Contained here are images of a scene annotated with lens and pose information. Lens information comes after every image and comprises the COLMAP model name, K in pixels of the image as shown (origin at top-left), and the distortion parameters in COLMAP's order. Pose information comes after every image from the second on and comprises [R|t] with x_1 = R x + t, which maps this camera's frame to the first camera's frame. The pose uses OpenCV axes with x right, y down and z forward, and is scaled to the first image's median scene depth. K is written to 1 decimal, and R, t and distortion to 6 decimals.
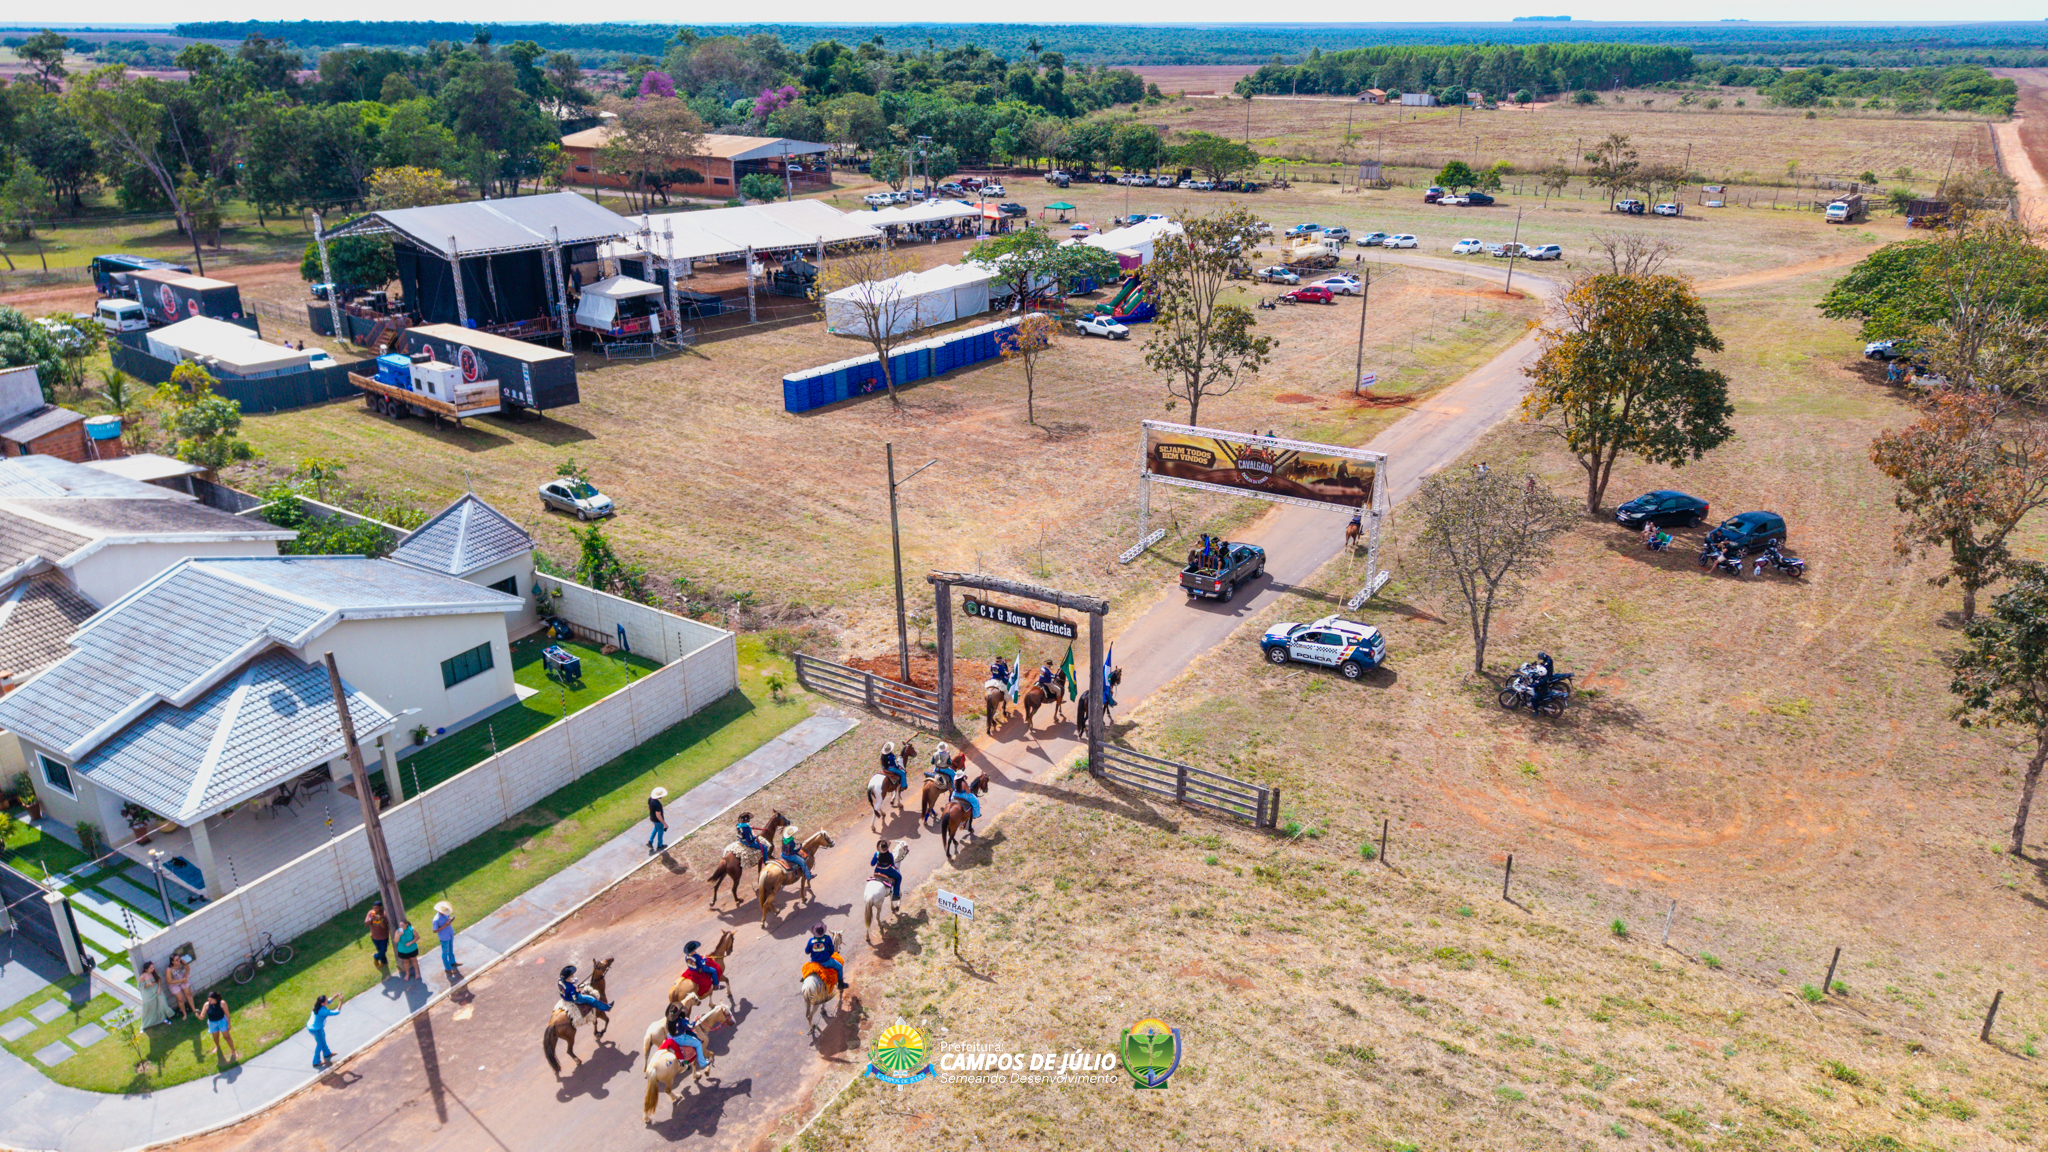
lens RADIAL K [[1366.7, 0, 1024.0], [0, 1366.7, 576.0], [0, 0, 1]] dist [0.024835, -0.020643]
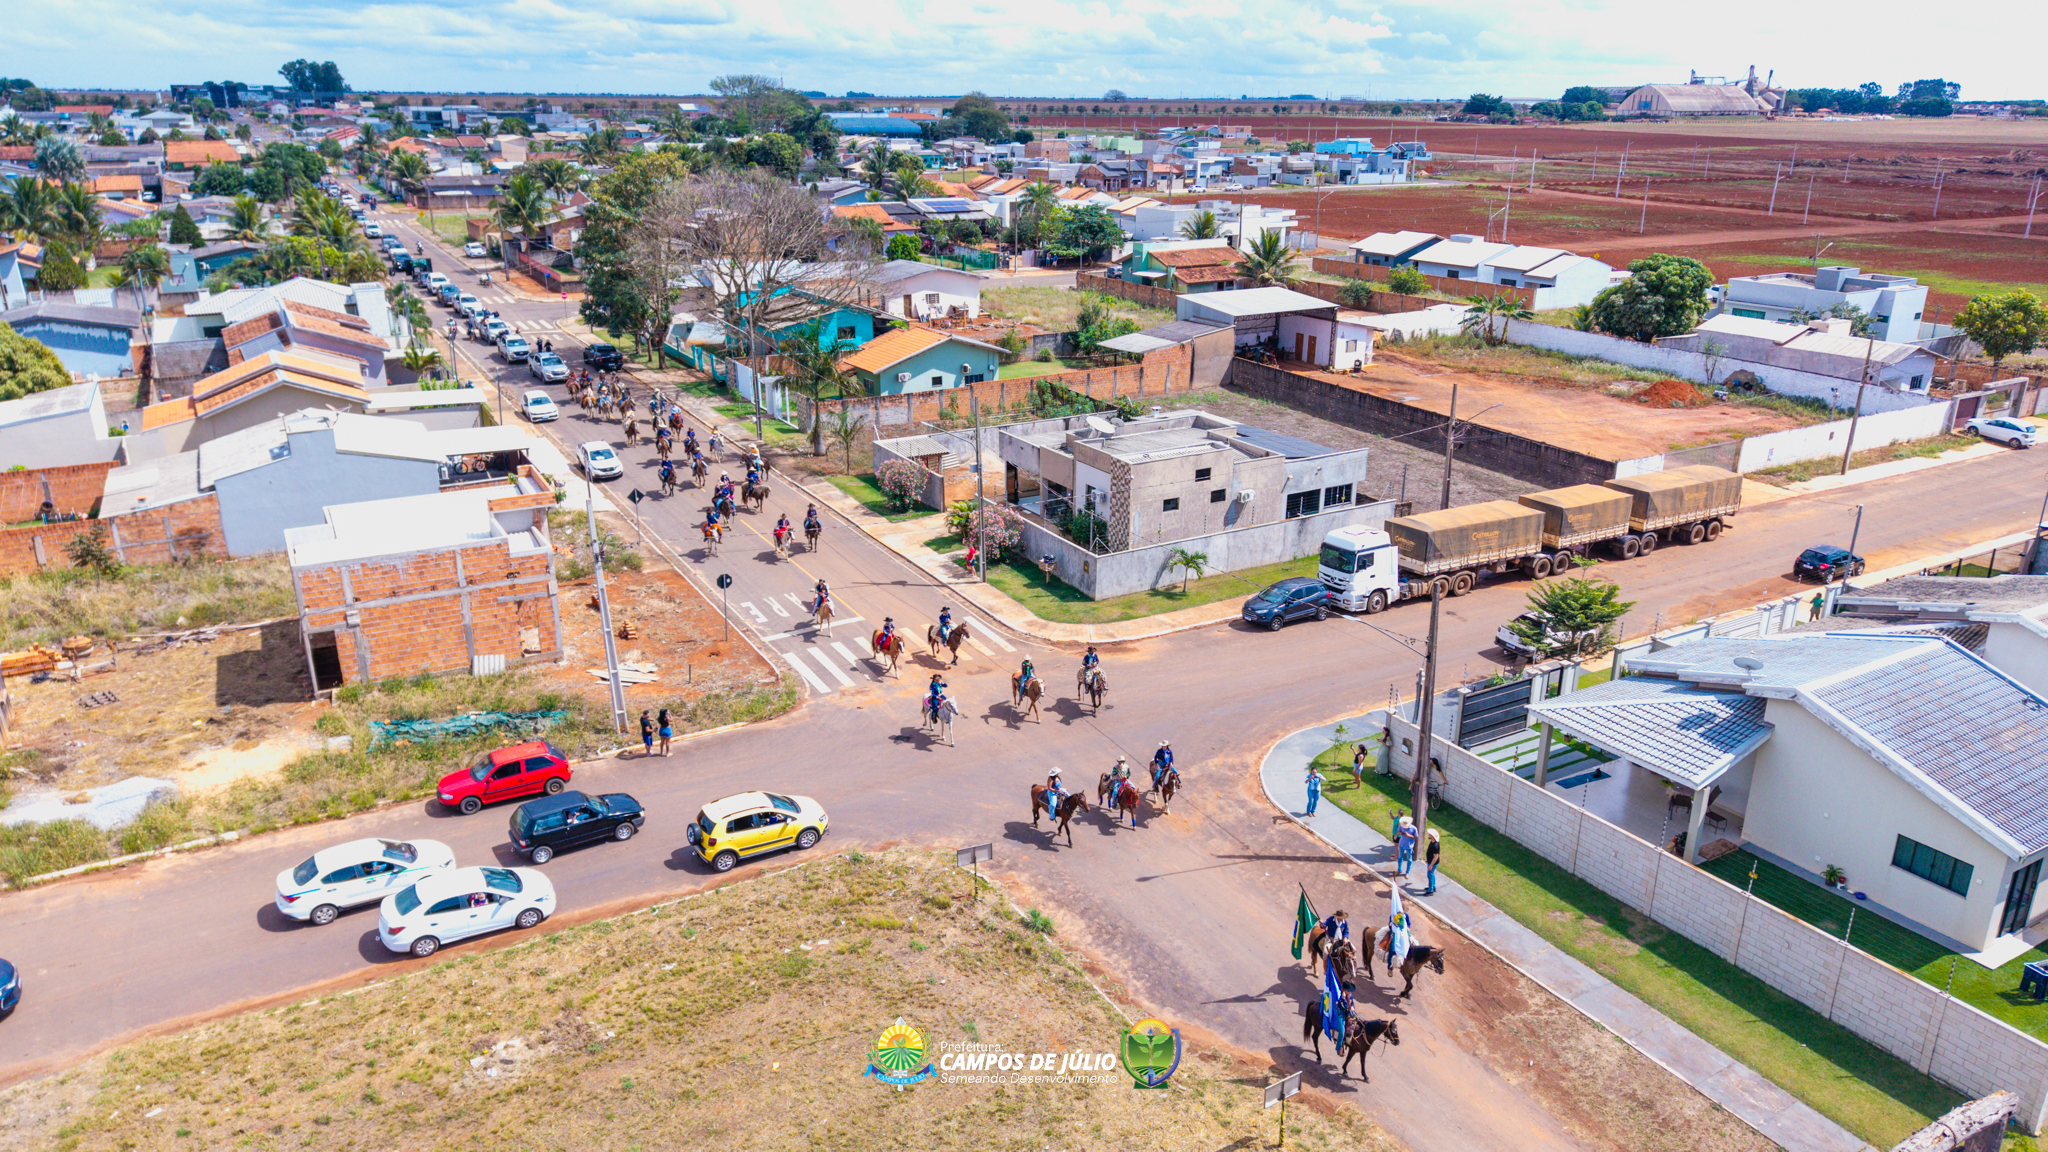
lens RADIAL K [[1366.7, 0, 1024.0], [0, 1366.7, 576.0], [0, 0, 1]] dist [0.024835, -0.020643]
pose [[-0.490580, 0.283861, -0.823865, 0.354663], [-0.329207, 0.815013, 0.476841, -0.209441], [0.806817, 0.505151, -0.306380, 0.522993]]
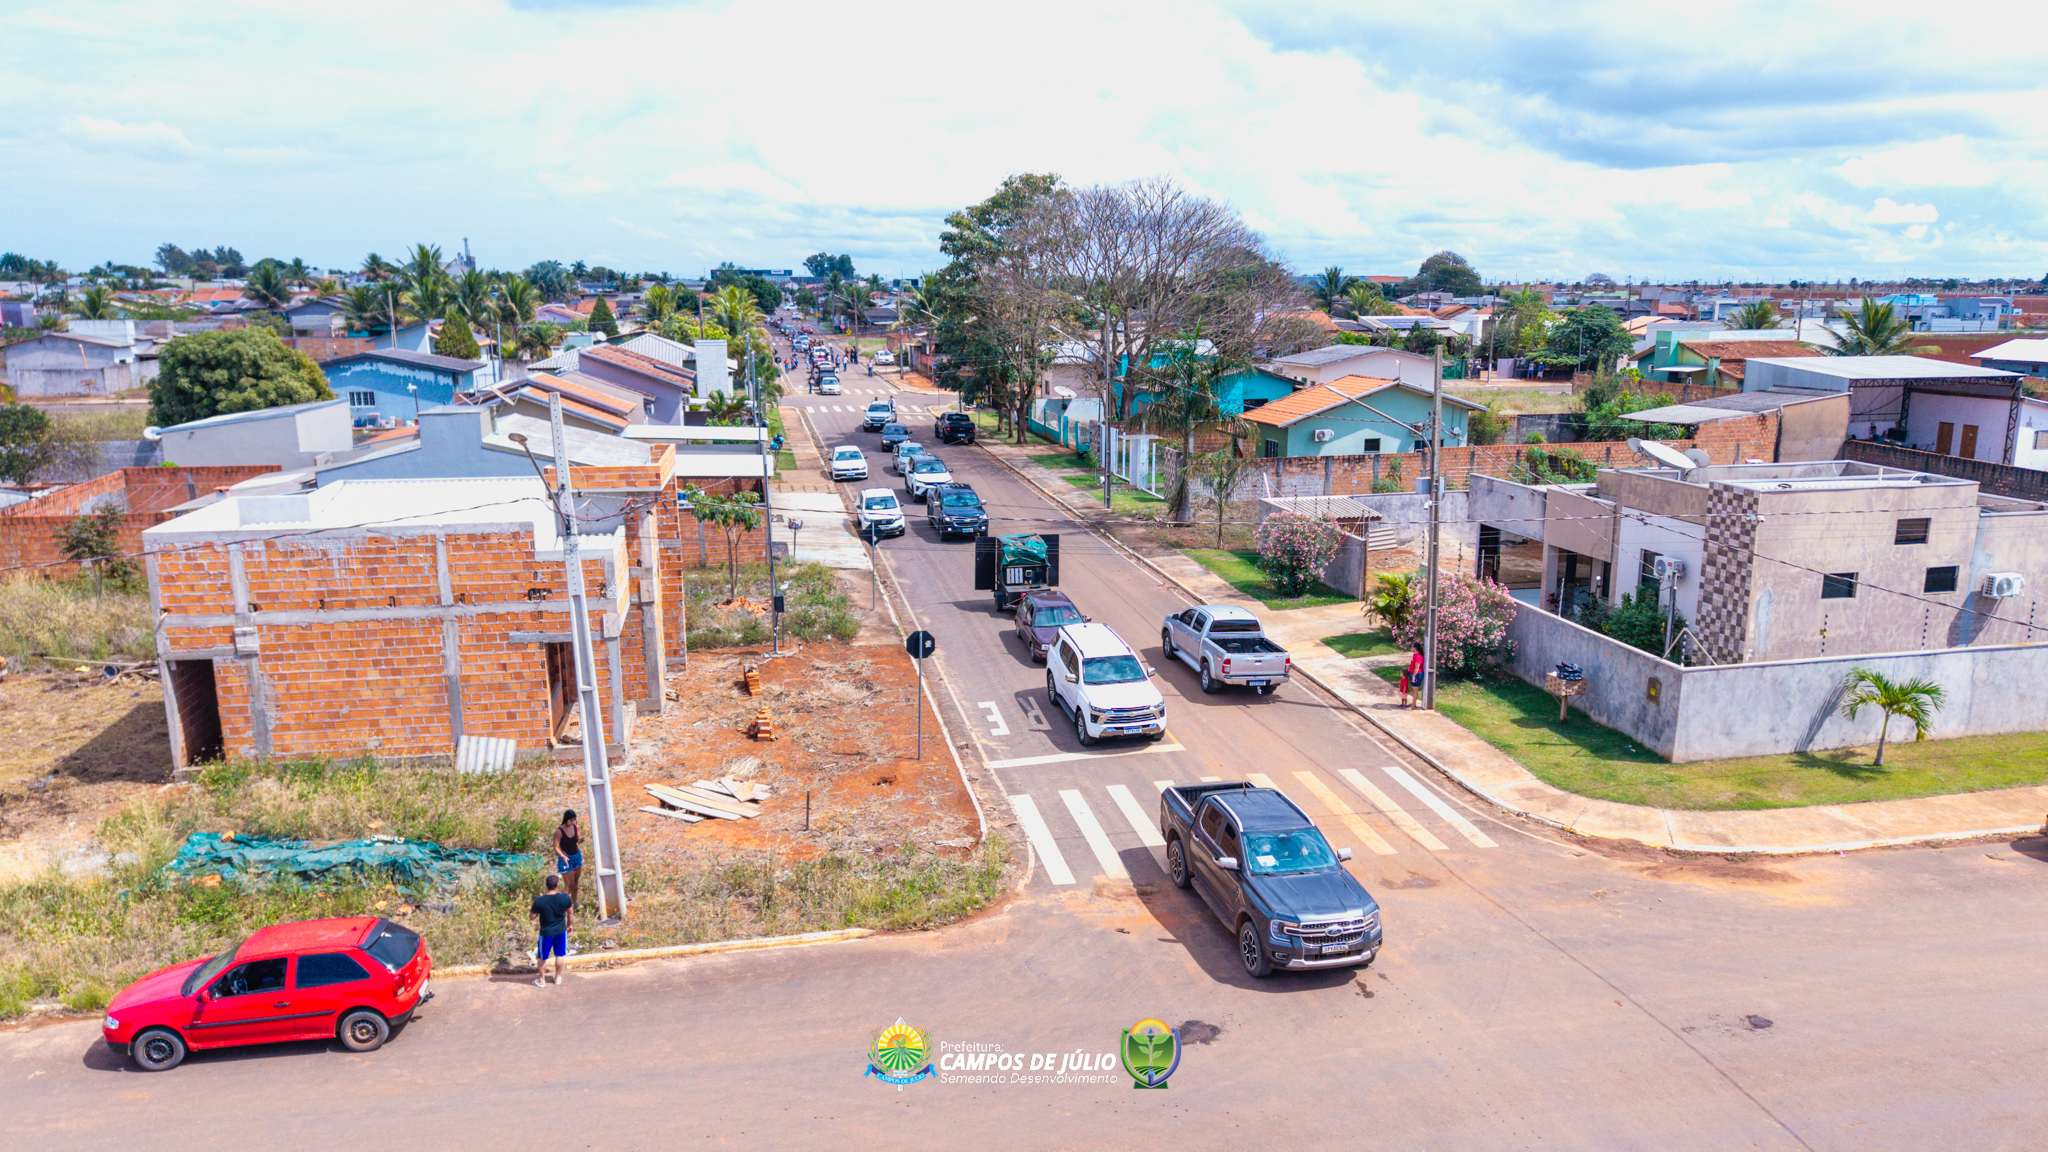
lens RADIAL K [[1366.7, 0, 1024.0], [0, 1366.7, 576.0], [0, 0, 1]] dist [0.024835, -0.020643]
pose [[-0.741907, 0.135900, -0.656585, -0.003863], [-0.248391, 0.853864, 0.457403, 0.038158], [0.622796, 0.502441, -0.599732, 0.386225]]
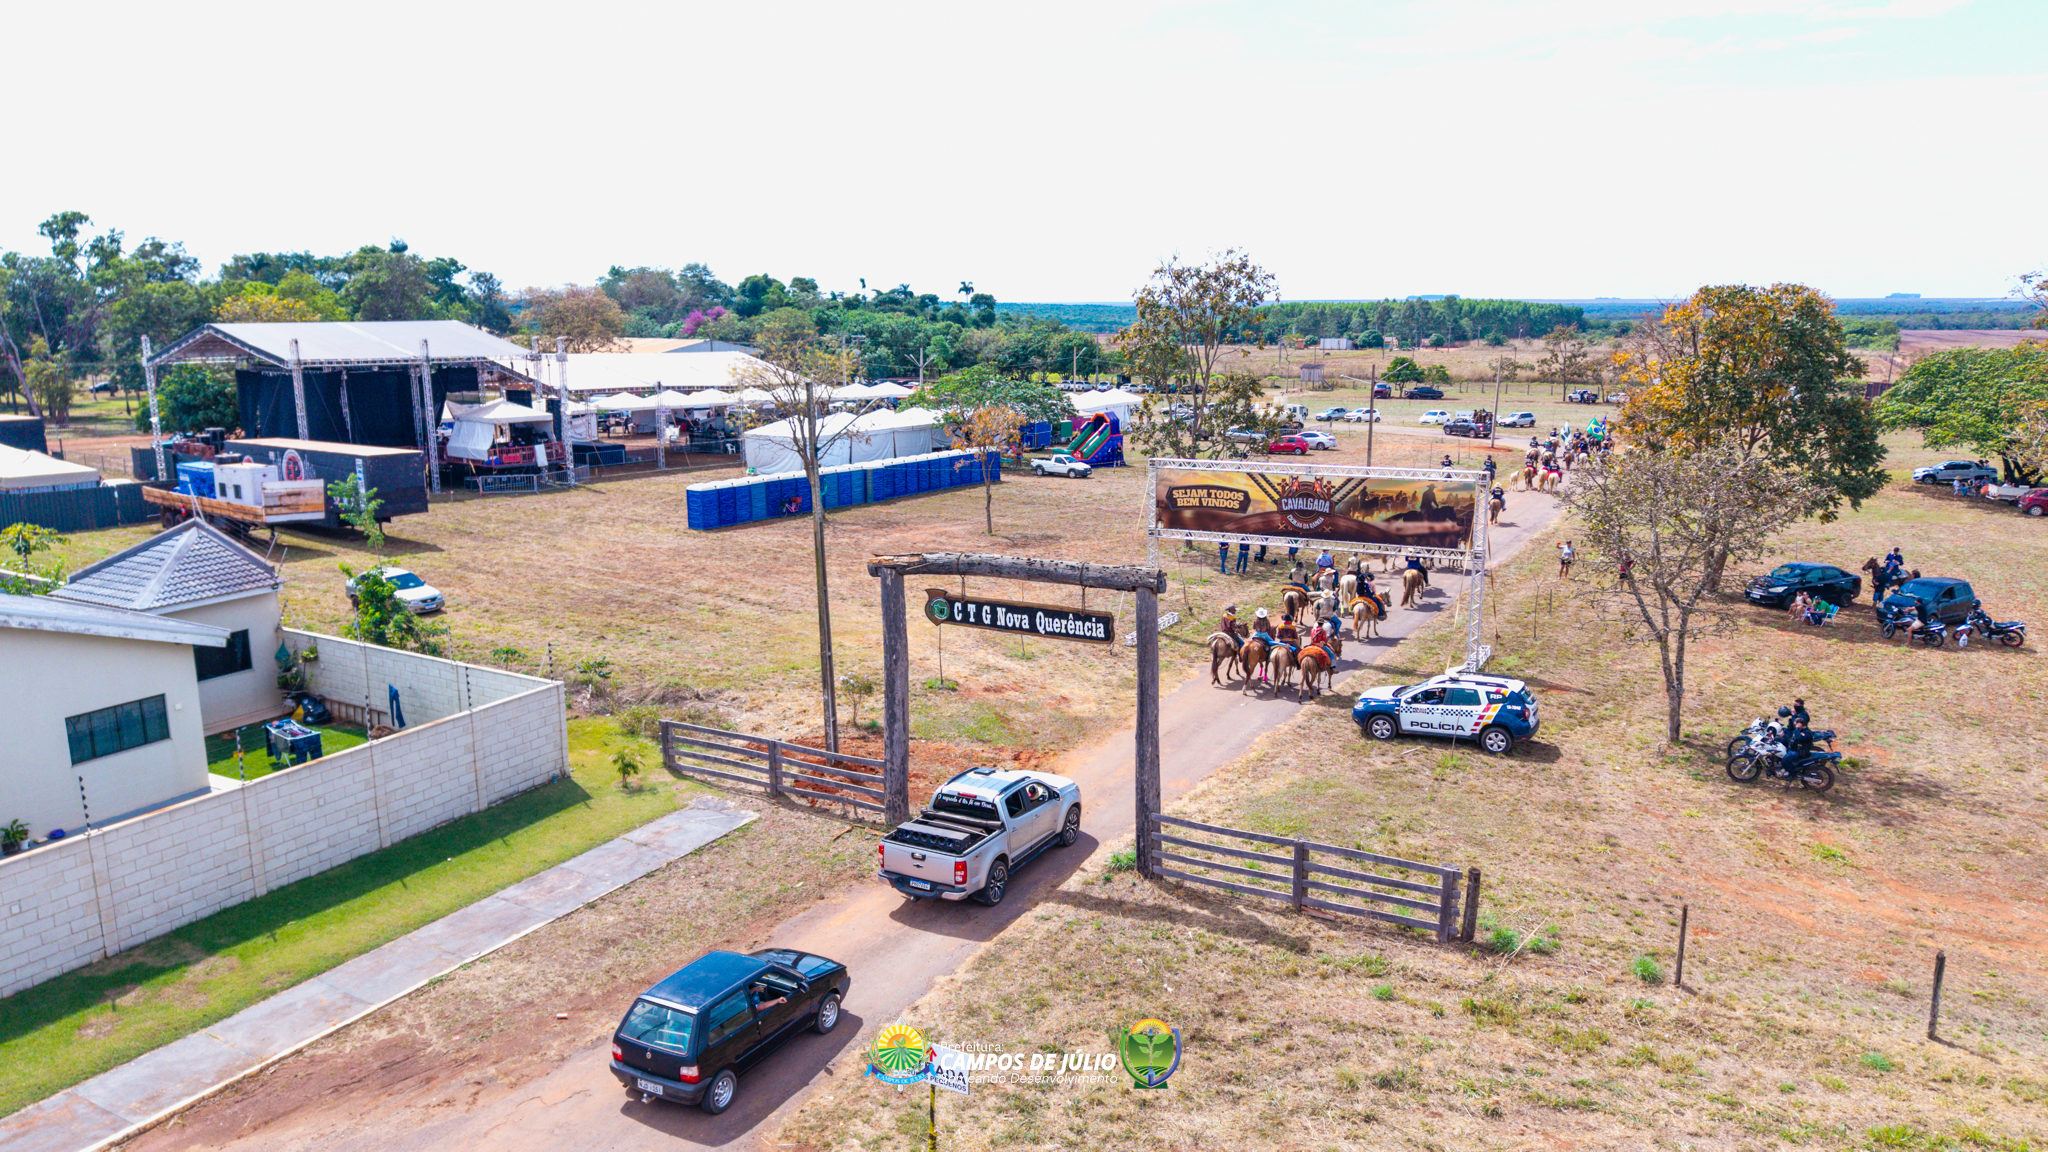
lens RADIAL K [[1364.4, 0, 1025.6], [0, 1364.4, 583.4], [0, 0, 1]] dist [0.031095, -0.030298]
pose [[0.998588, -0.011880, 0.051785, -0.021587], [0.020971, 0.983676, -0.178724, 0.086184], [-0.048816, 0.179558, 0.982535, 0.261541]]
